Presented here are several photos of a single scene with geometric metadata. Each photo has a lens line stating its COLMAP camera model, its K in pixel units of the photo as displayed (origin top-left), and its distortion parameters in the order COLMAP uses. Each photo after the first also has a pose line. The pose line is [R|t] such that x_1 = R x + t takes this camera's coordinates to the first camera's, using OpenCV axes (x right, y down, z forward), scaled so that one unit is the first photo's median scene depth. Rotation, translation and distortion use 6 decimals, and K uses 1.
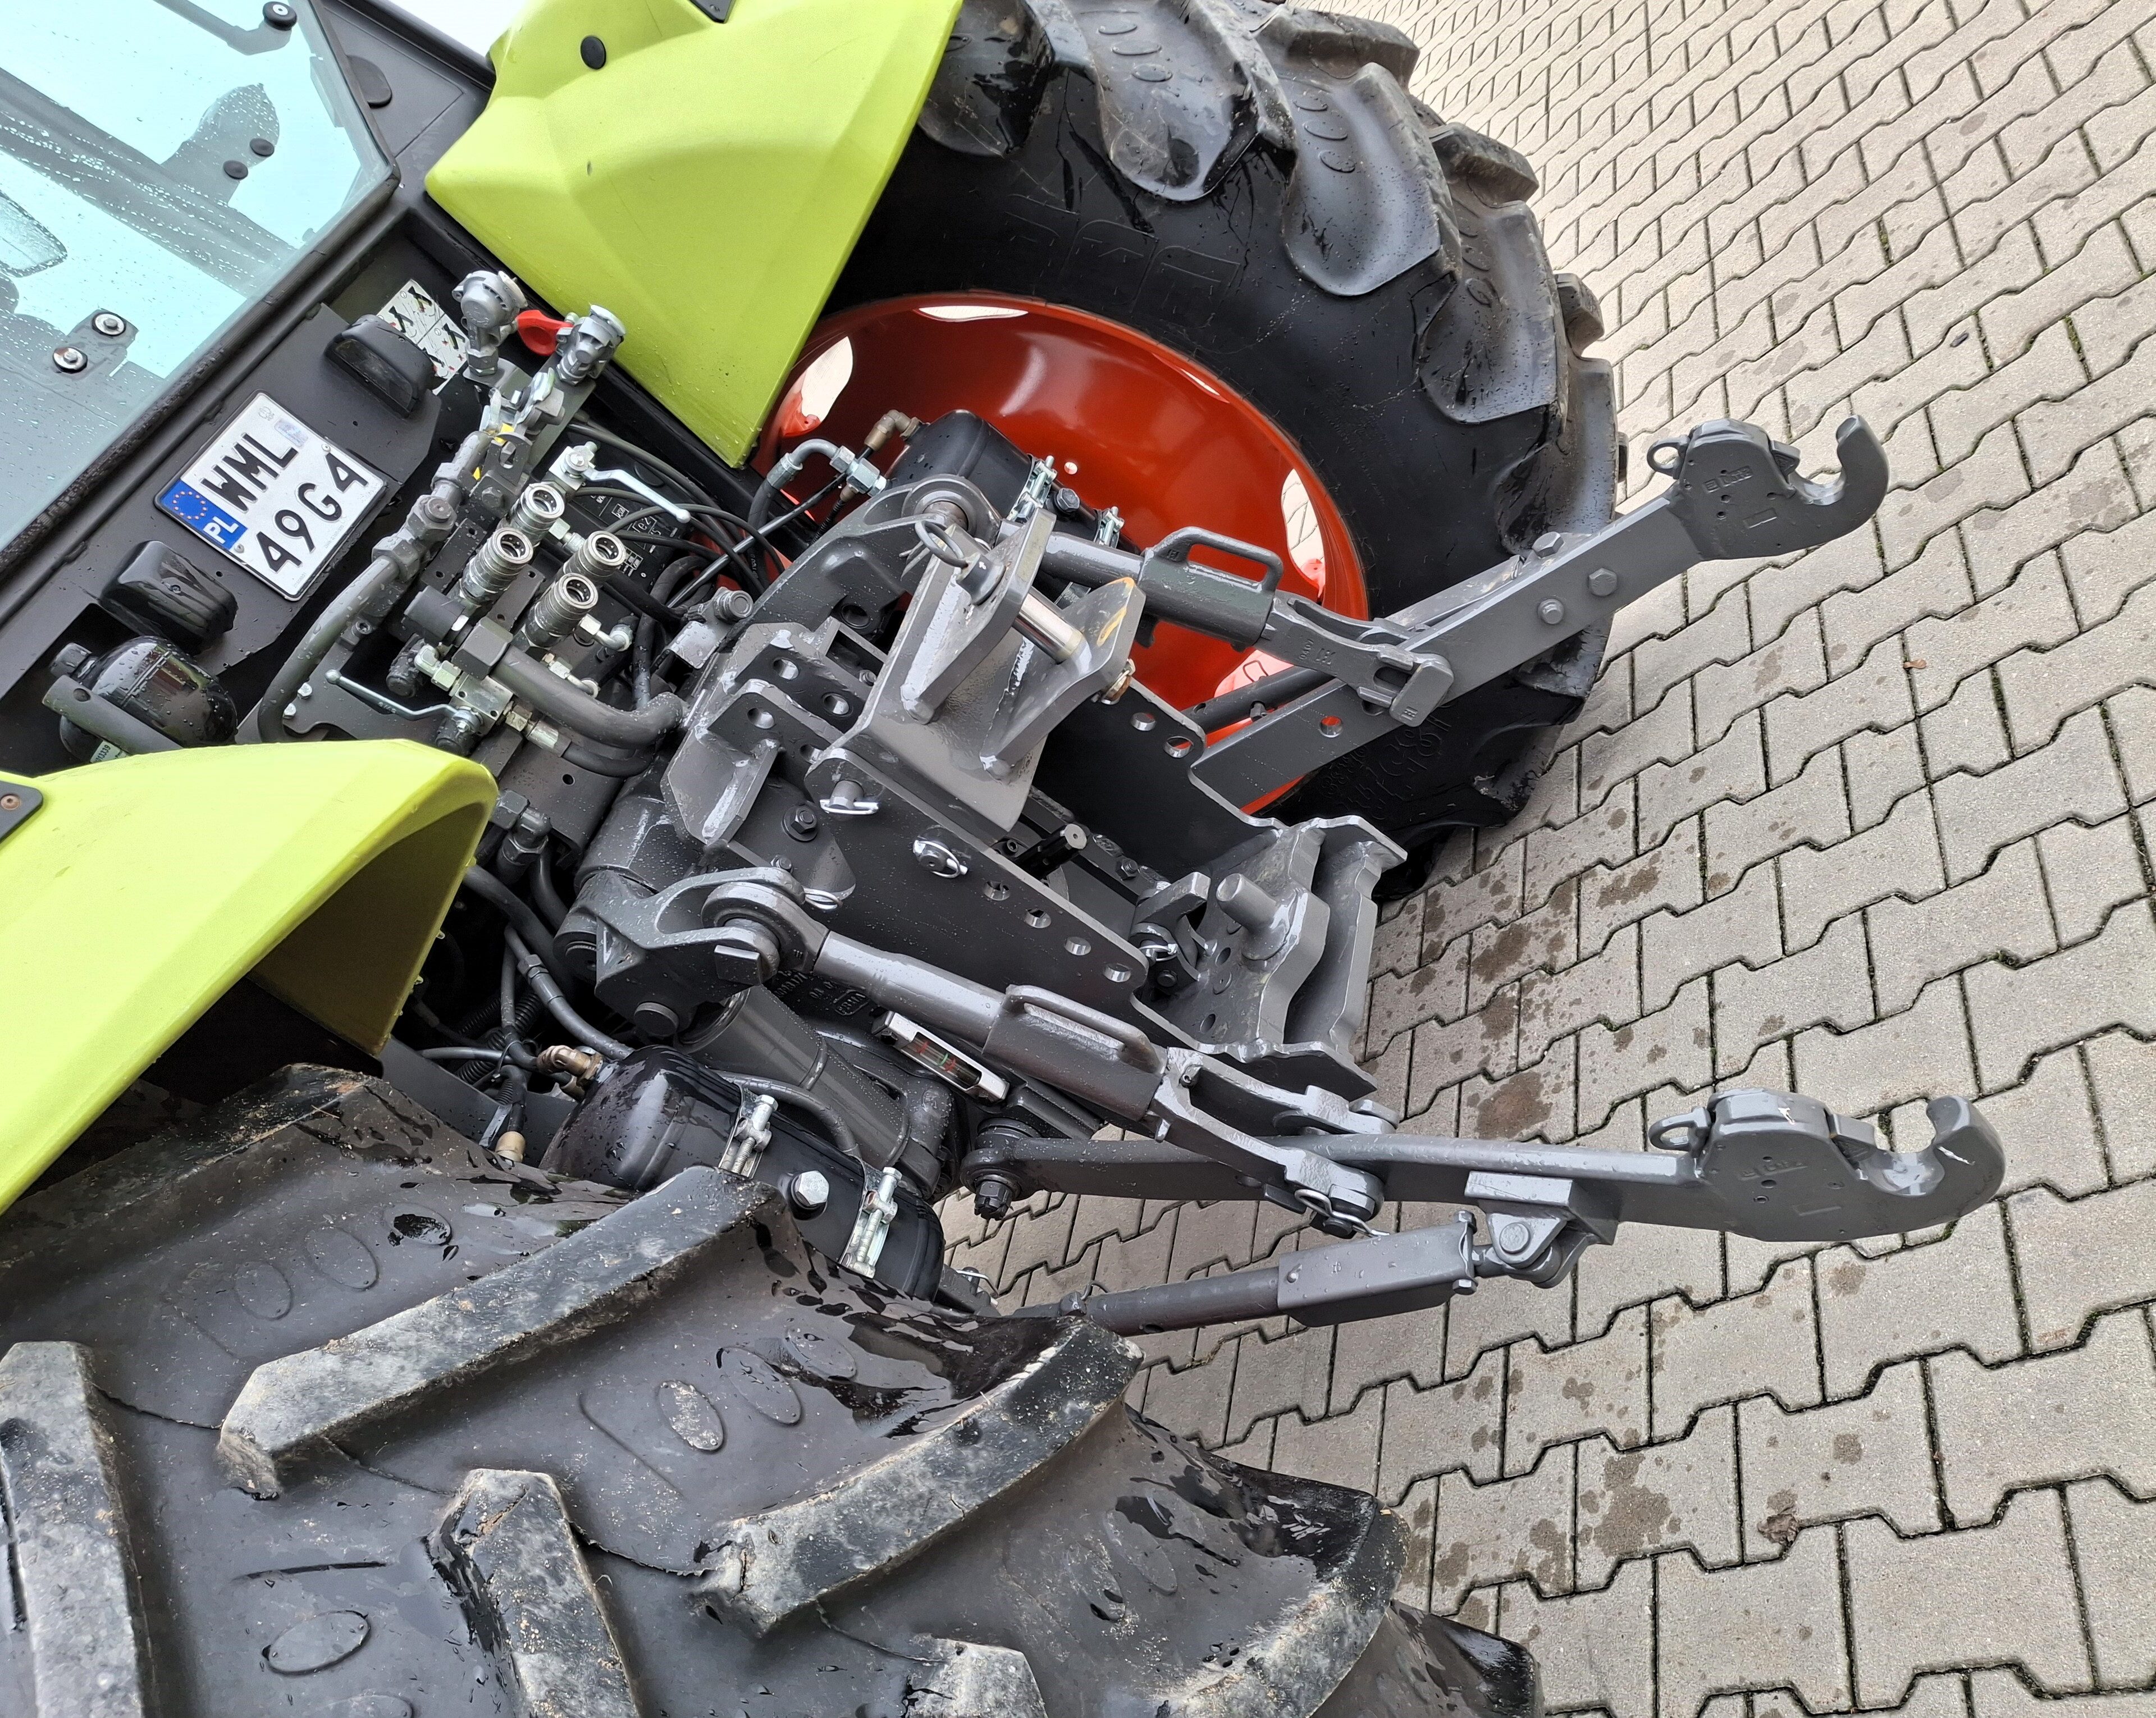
lens RADIAL K [[1689.3, 0, 1072.9], [0, 1689.3, 861.2], [0, 0, 1]] dist [0.033697, -0.068220]
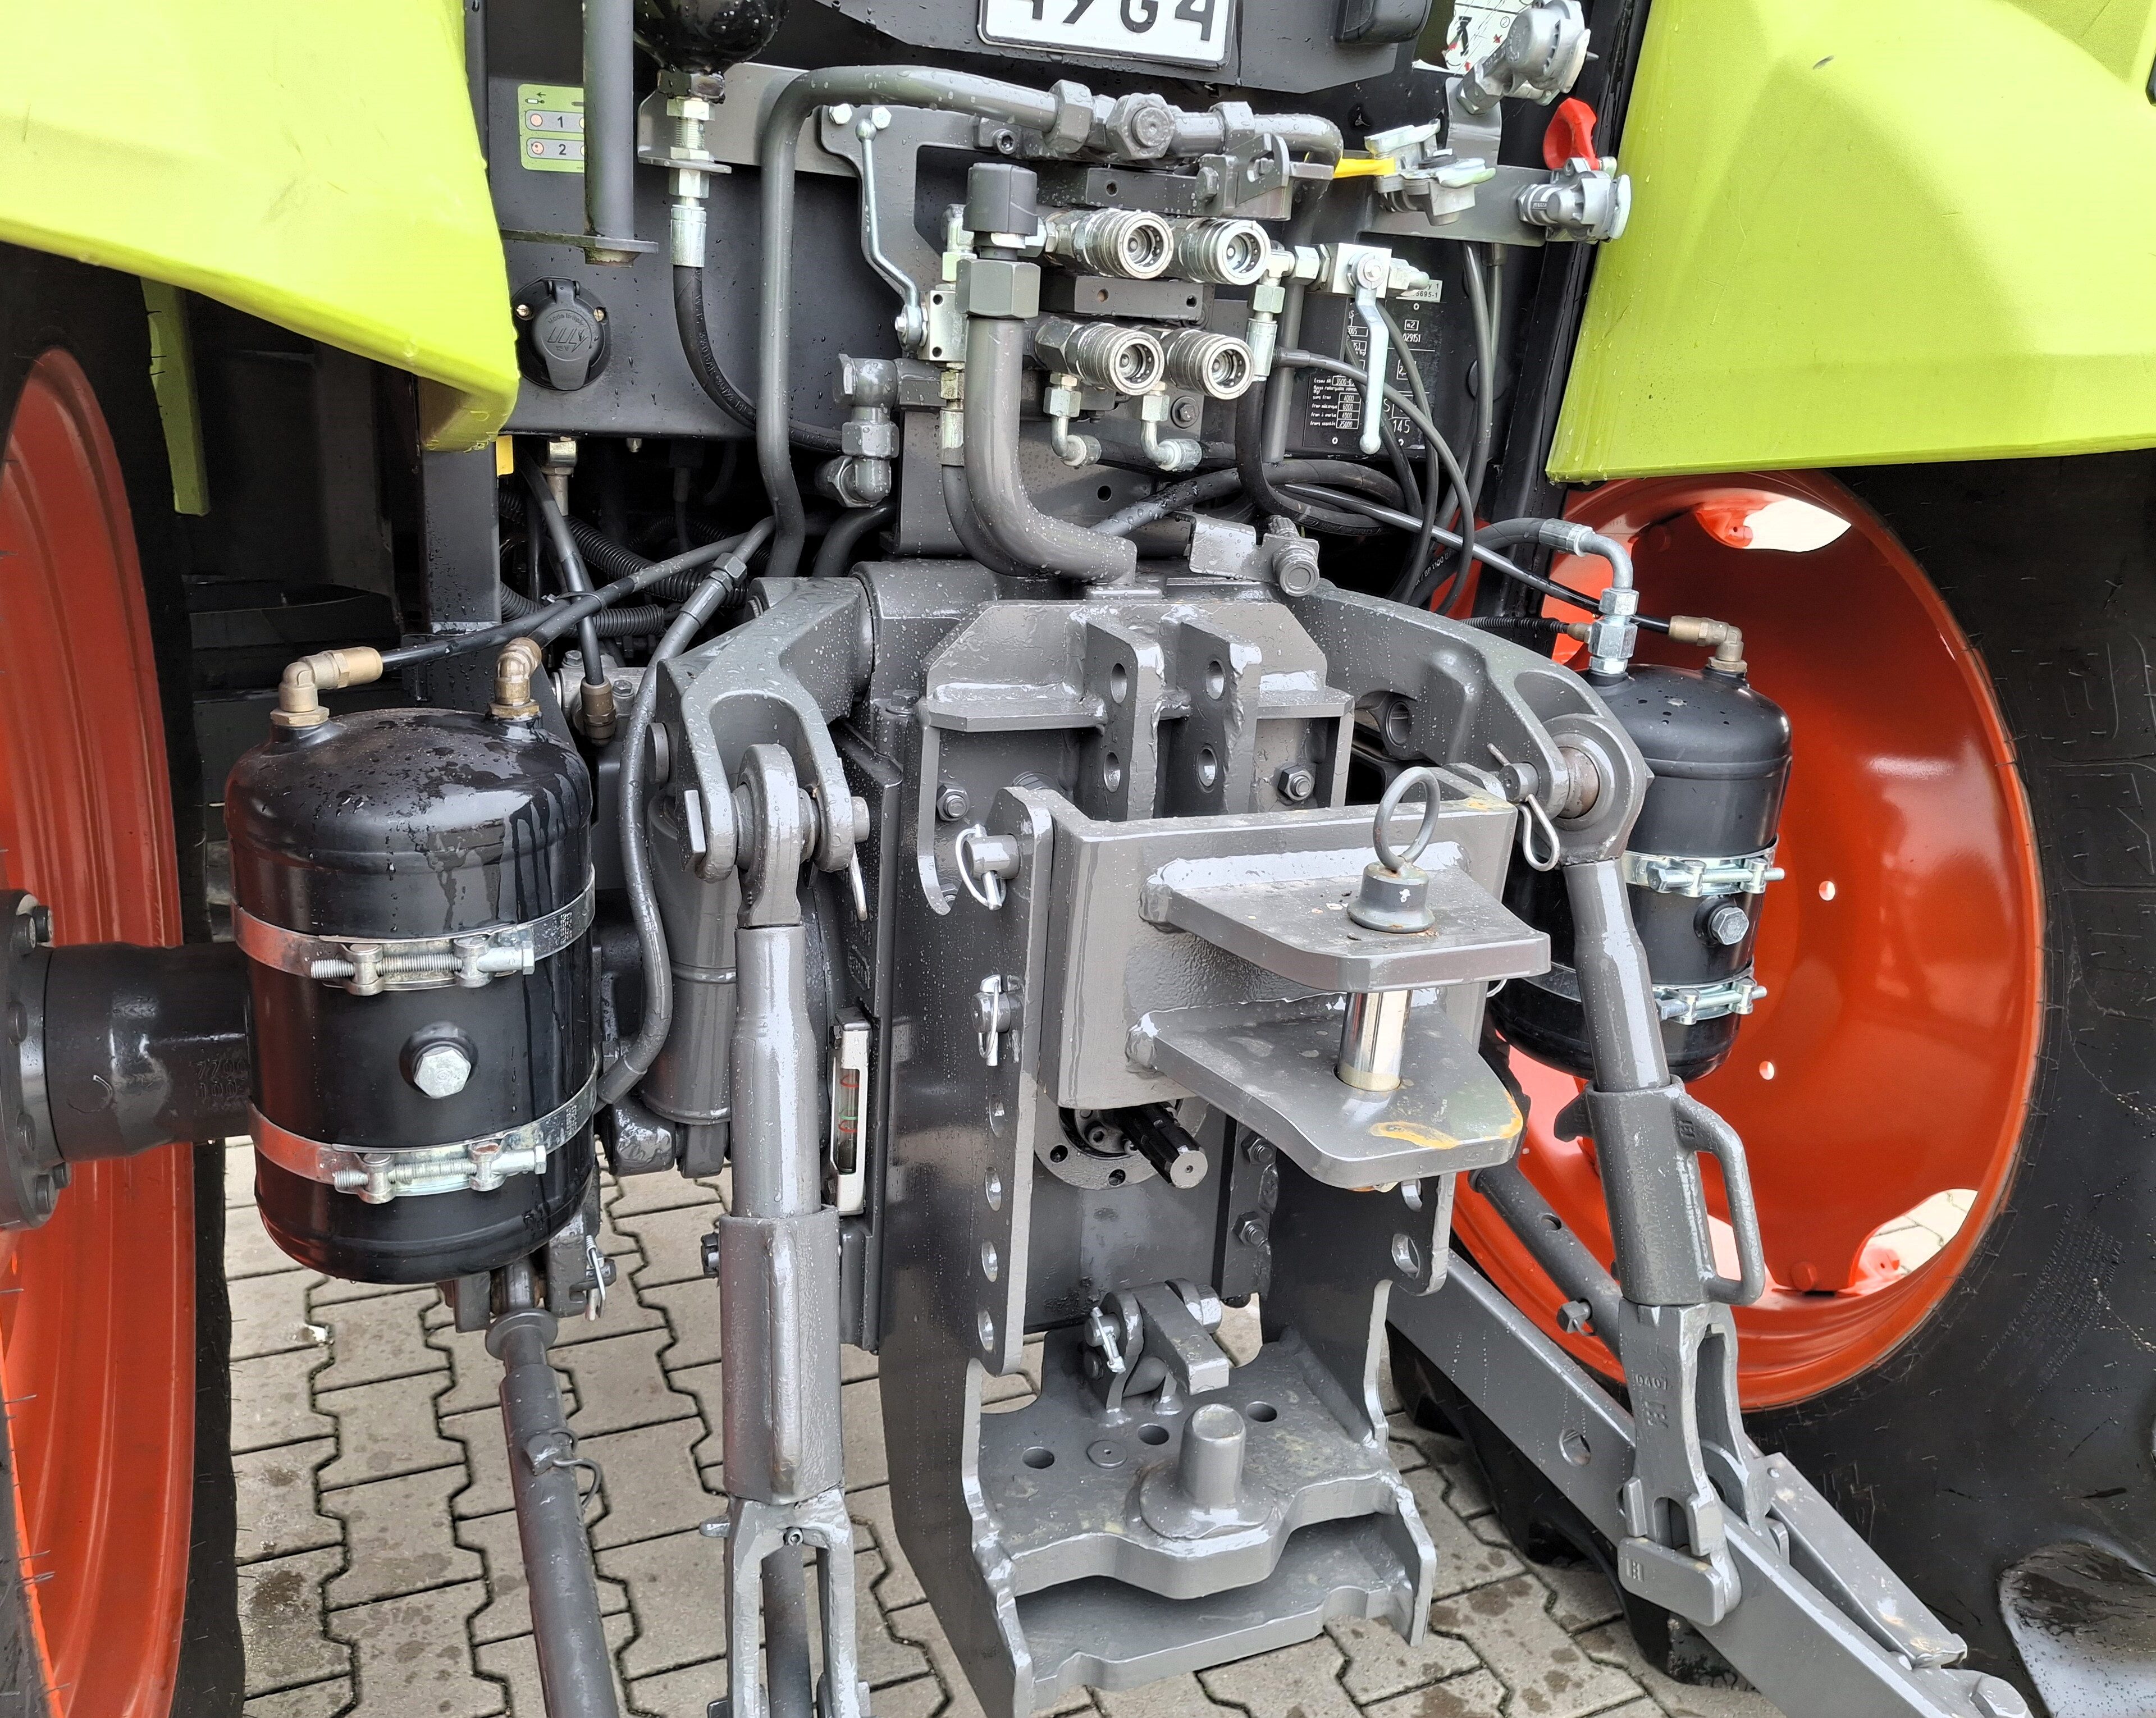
lens RADIAL K [[1689.3, 0, 1102.9], [0, 1689.3, 820.1], [0, 0, 1]] dist [0.033697, -0.068220]
pose [[0.393942, 0.893288, -0.216440, 0.008346], [-0.866255, 0.439558, 0.237466, -0.202287], [0.307264, 0.093944, 0.946976, 0.336544]]
